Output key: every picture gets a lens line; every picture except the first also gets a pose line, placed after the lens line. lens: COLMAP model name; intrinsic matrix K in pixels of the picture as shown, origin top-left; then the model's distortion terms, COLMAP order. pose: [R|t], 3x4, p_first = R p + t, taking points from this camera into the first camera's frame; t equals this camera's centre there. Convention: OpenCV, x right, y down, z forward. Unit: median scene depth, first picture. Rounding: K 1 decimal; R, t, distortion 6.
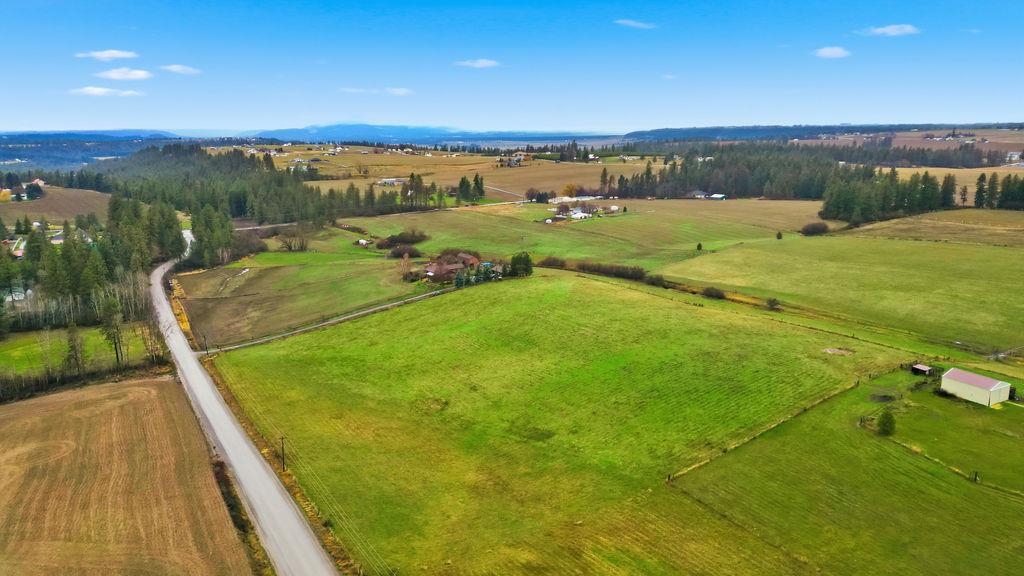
lens RADIAL K [[708.3, 0, 514.2], [0, 708.3, 292.0], [0, 0, 1]] dist [0.096990, -0.100577]
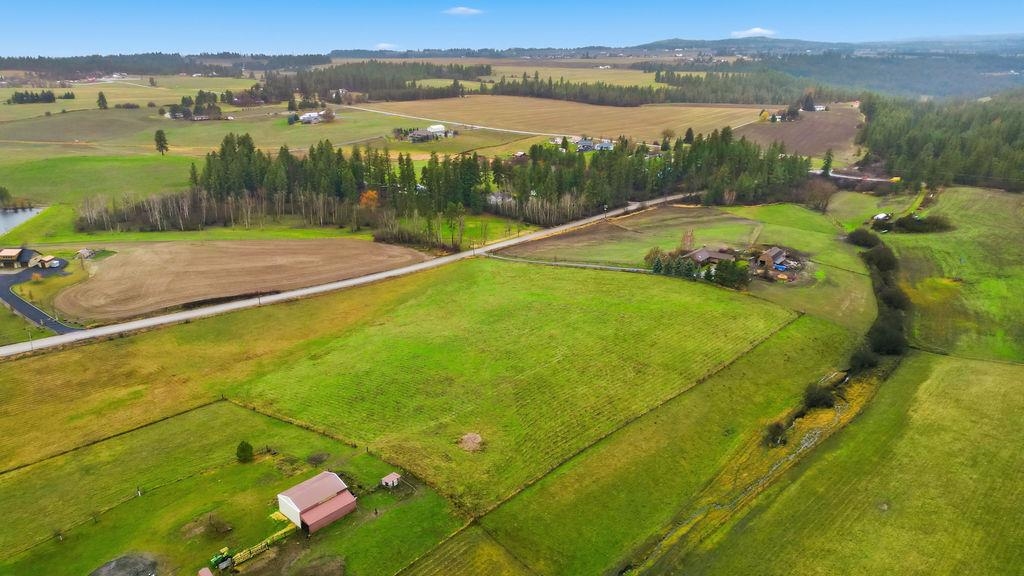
lens RADIAL K [[708.3, 0, 514.2], [0, 708.3, 292.0], [0, 0, 1]] dist [0.096990, -0.100577]
pose [[0.315224, 0.326297, -0.891159, 1.300509], [-0.216781, 0.938964, 0.267120, -0.350841], [0.923926, 0.108983, 0.366719, 0.809872]]
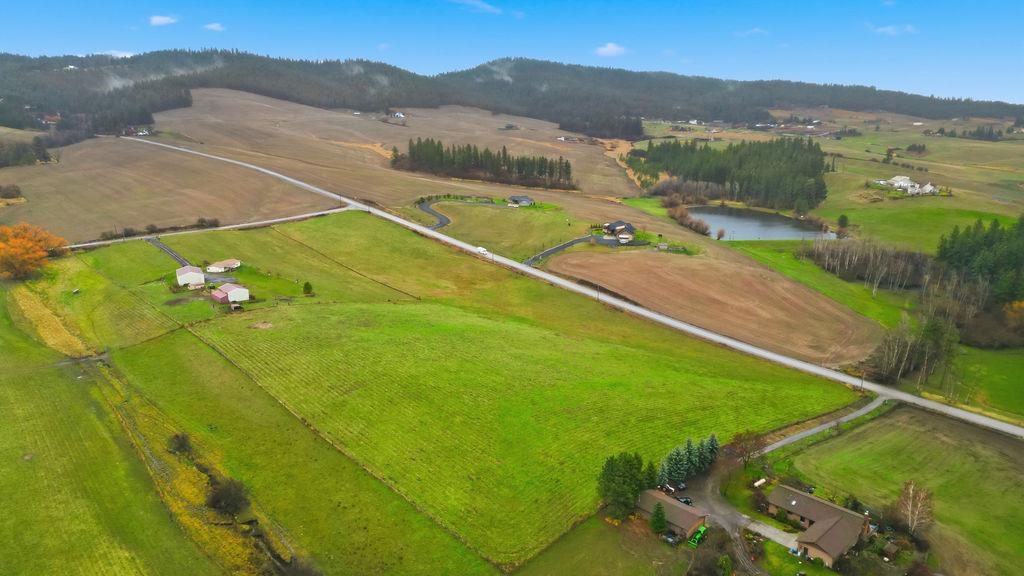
lens RADIAL K [[708.3, 0, 514.2], [0, 708.3, 292.0], [0, 0, 1]] dist [0.096990, -0.100577]
pose [[-0.977772, 0.050818, -0.203418, 0.307663], [-0.050558, 0.884412, 0.463960, -0.645630], [0.203483, 0.463932, -0.862184, 2.420080]]
